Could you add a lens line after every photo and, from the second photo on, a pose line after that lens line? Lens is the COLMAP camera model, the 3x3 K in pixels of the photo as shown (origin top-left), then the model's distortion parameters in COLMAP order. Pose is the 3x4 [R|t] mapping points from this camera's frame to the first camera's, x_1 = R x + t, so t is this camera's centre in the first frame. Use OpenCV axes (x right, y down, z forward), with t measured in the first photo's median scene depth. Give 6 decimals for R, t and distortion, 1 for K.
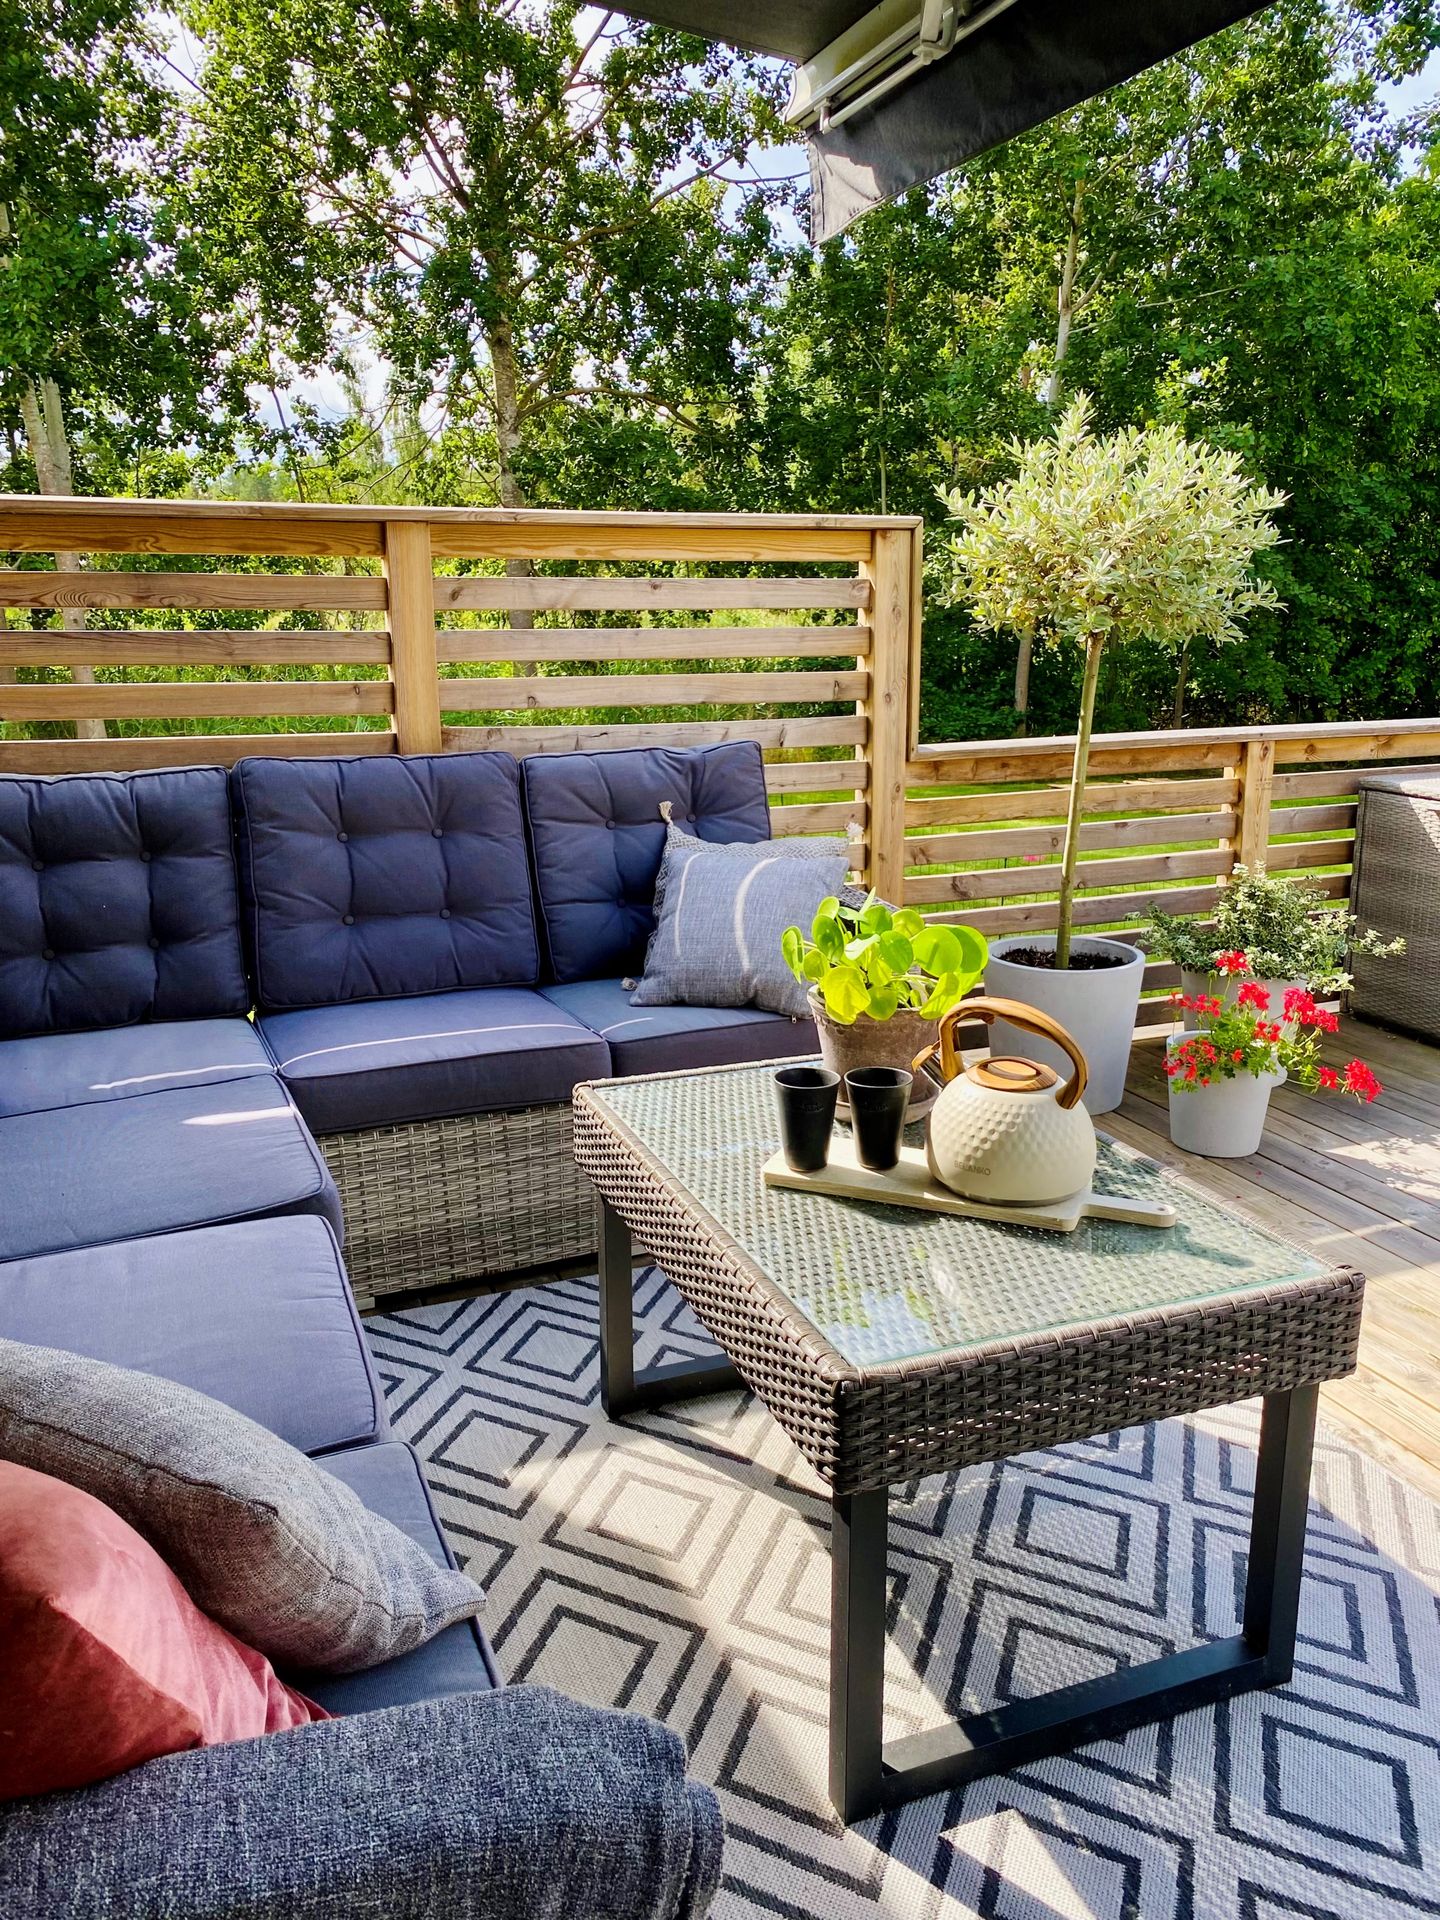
lens RADIAL K [[1464.0, 0, 720.0], [0, 1464.0, 960.0], [0, 0, 1]] dist [0.000378, -0.001322]
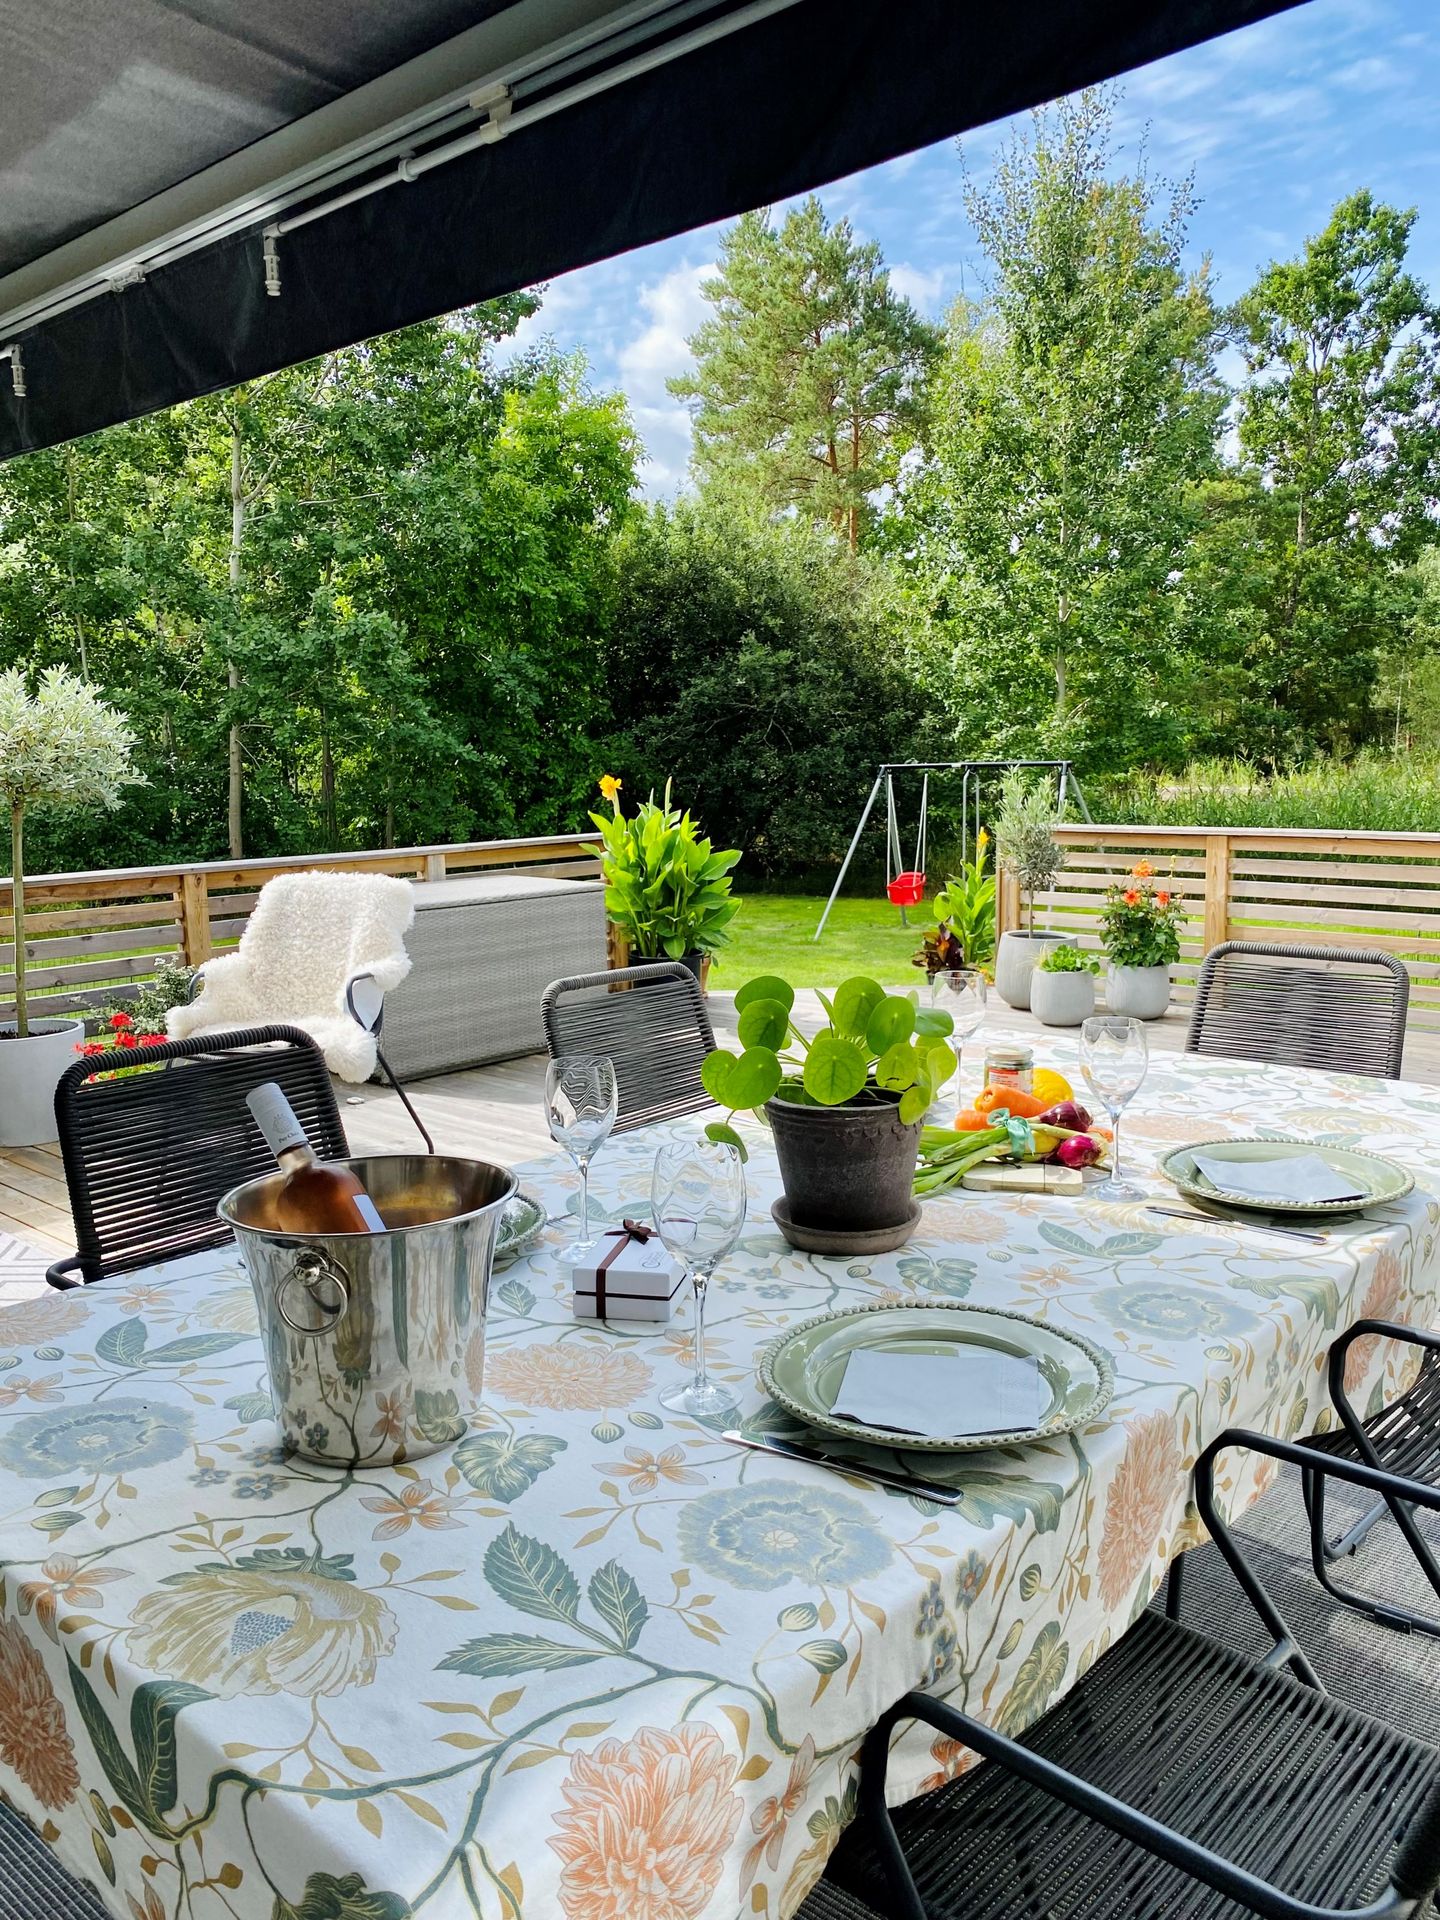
lens RADIAL K [[1450.2, 0, 720.0], [0, 1450.2, 960.0], [0, 0, 1]] dist [0.011772, 0.002726]
pose [[0.889193, -0.078263, 0.450790, 0.040824], [0.122756, 0.989946, -0.070272, 0.021006], [-0.440758, 0.117822, 0.889860, -0.104138]]
